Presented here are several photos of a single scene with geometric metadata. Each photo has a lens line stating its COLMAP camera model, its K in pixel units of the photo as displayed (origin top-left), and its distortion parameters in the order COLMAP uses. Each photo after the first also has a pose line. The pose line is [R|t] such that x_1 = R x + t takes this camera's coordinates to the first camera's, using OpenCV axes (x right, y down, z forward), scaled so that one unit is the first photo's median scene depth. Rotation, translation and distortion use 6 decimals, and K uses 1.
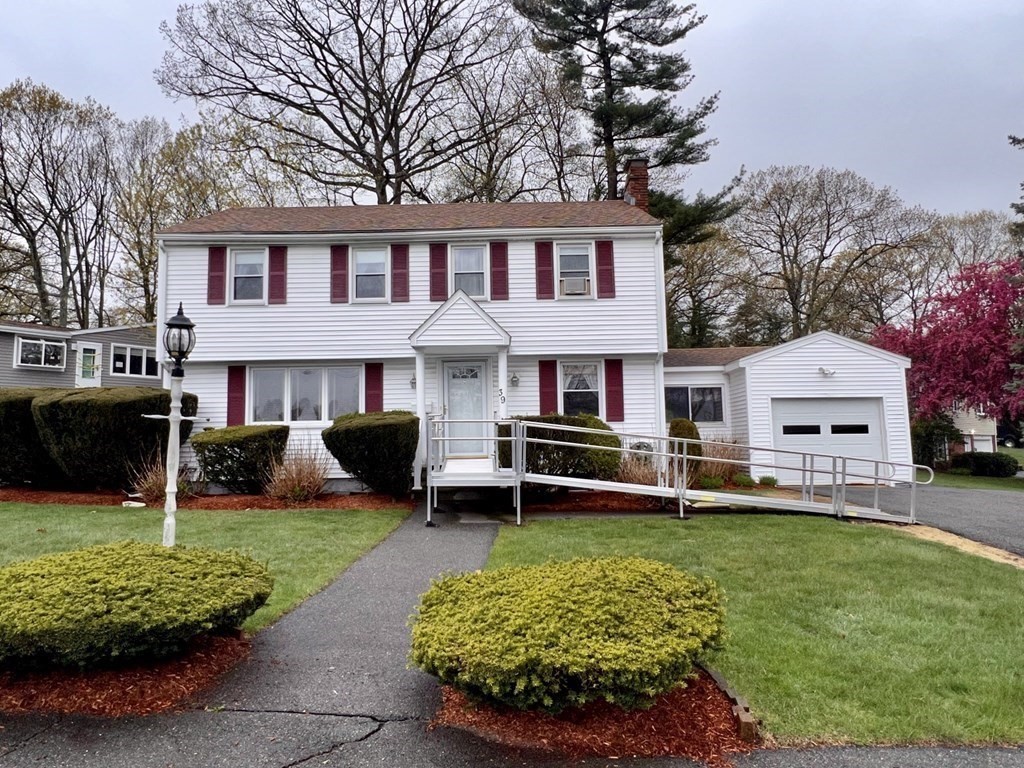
lens RADIAL K [[680.7, 0, 512.0], [0, 680.7, 384.0], [0, 0, 1]] dist [0.002023, -0.004022]
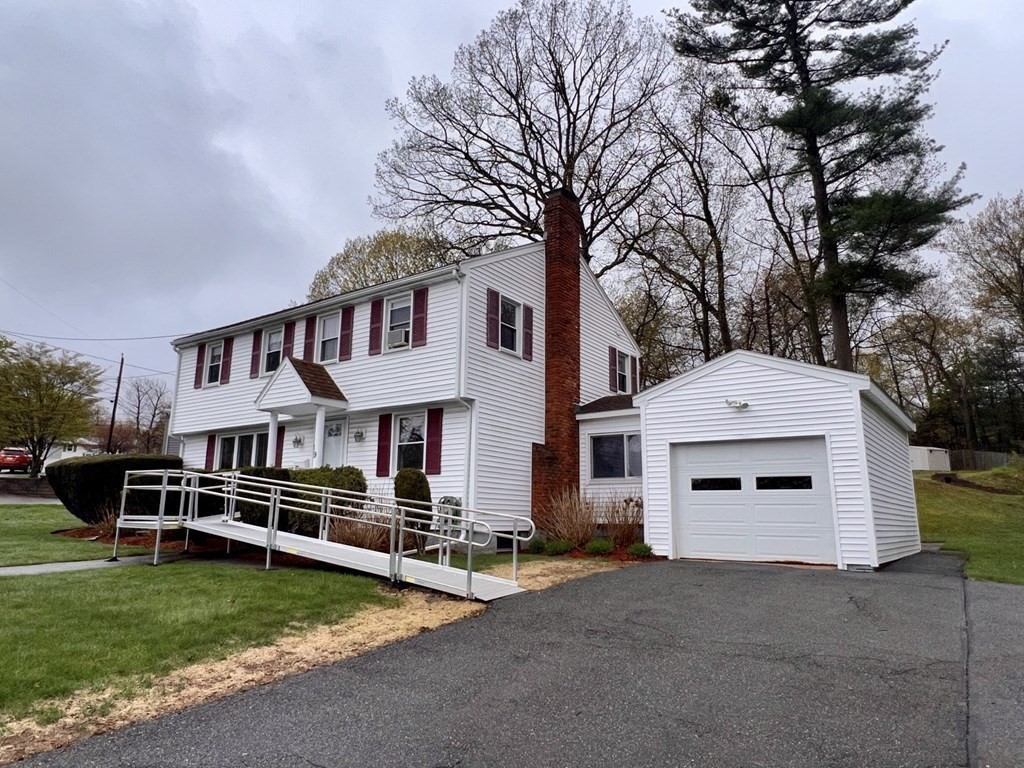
lens RADIAL K [[680.7, 0, 512.0], [0, 680.7, 384.0], [0, 0, 1]] dist [0.002023, -0.004022]
pose [[0.813328, -0.091365, -0.574586, 0.698050], [0.033113, 0.993261, -0.111067, 0.034278], [0.580862, 0.071308, 0.810873, 0.256852]]
